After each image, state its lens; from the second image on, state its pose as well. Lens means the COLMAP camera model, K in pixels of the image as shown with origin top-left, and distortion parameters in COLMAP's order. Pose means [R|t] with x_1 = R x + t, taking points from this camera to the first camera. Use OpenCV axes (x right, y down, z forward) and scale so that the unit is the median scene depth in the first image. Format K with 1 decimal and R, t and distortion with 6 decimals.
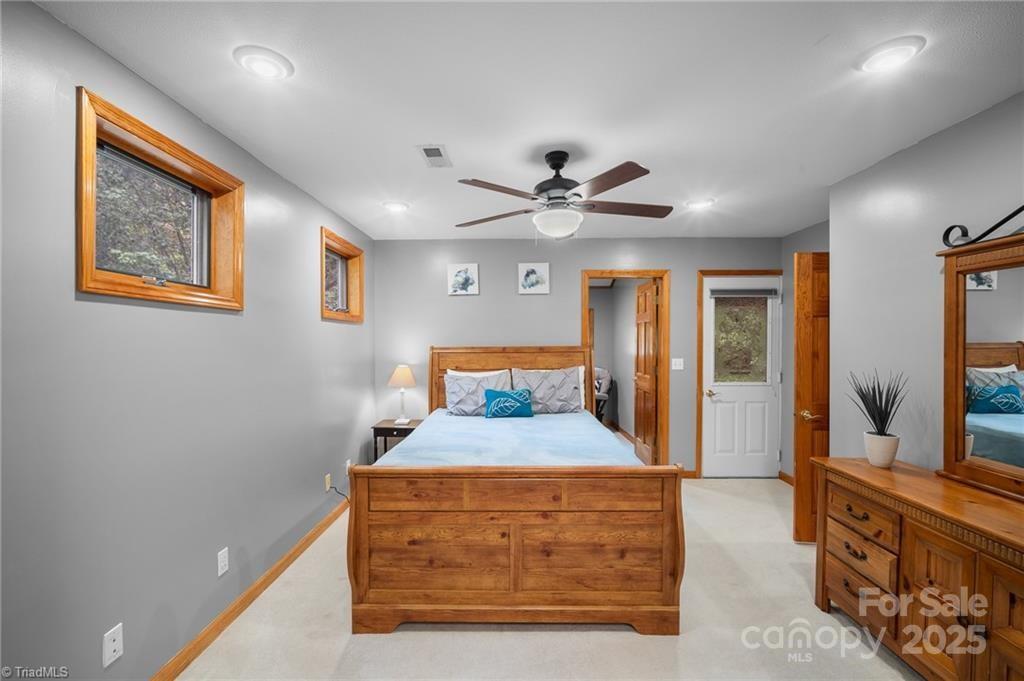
lens RADIAL K [[452.4, 0, 508.6], [0, 452.4, 344.0], [0, 0, 1]] dist [-0.003845, -0.000113]
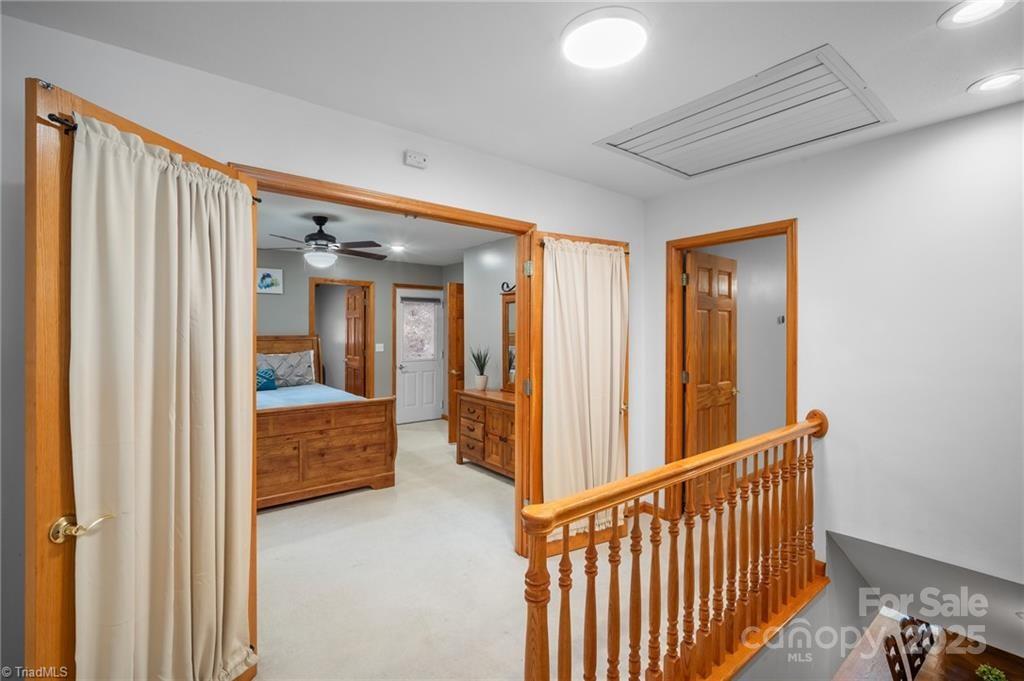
lens RADIAL K [[452.4, 0, 508.6], [0, 452.4, 344.0], [0, 0, 1]] dist [-0.003845, -0.000113]
pose [[0.777185, -0.015304, 0.629086, -0.347304], [0.002211, 0.999764, 0.021590, 0.004723], [-0.629269, -0.015388, 0.777035, -0.613166]]
